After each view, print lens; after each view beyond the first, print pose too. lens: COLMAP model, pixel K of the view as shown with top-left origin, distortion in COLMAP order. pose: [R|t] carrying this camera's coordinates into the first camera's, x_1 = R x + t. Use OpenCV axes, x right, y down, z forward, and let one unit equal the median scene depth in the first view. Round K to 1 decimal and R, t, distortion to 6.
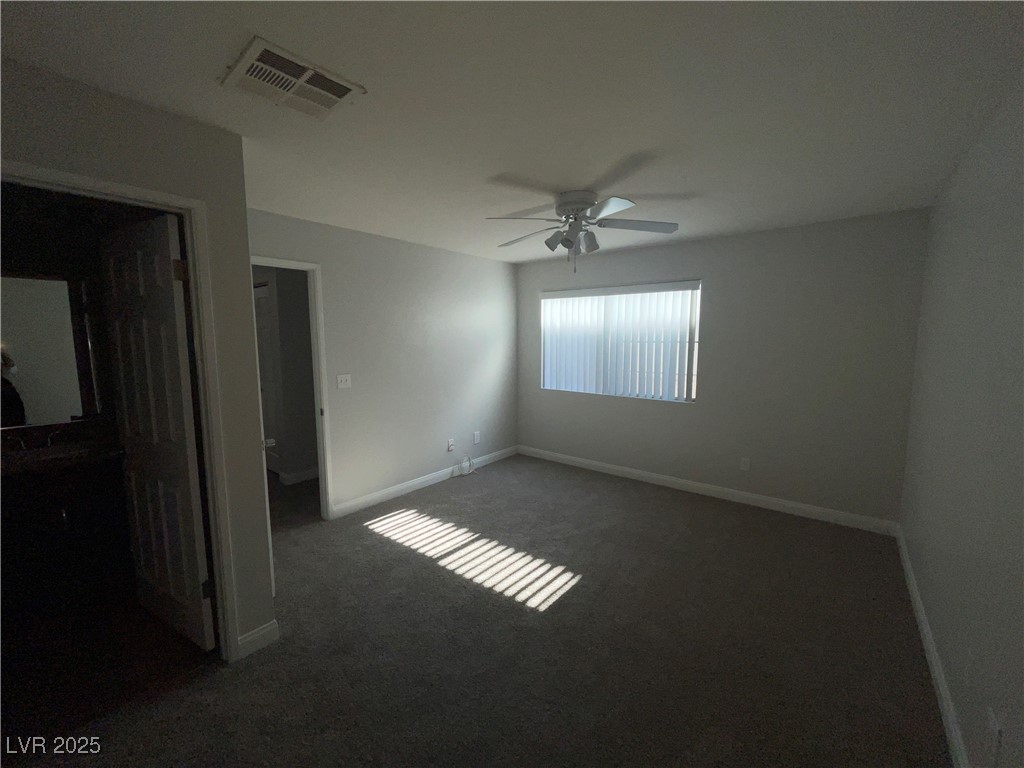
lens RADIAL K [[410.8, 0, 513.9], [0, 410.8, 383.5], [0, 0, 1]] dist [0.000032, -0.000142]
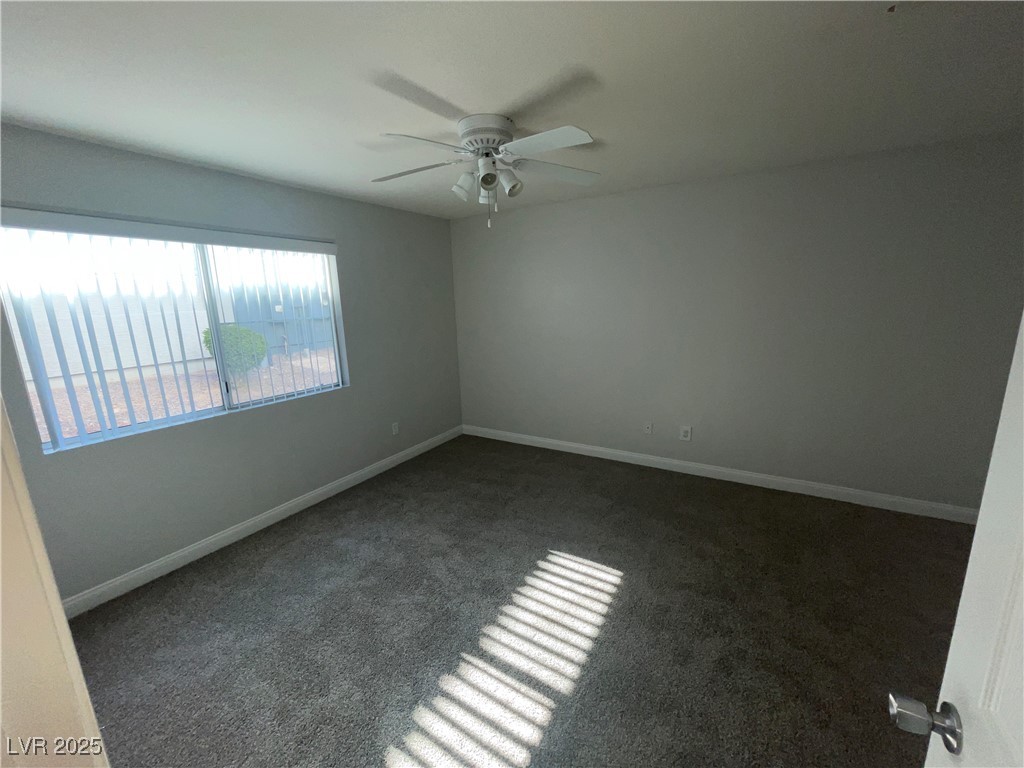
lens RADIAL K [[410.8, 0, 517.4], [0, 410.8, 383.9], [0, 0, 1]] dist [0.000032, -0.000142]
pose [[-0.112553, -0.201275, 0.973047, -0.417216], [0.146438, 0.965217, 0.216594, -0.086006], [-0.982796, 0.166869, -0.079163, 0.650540]]
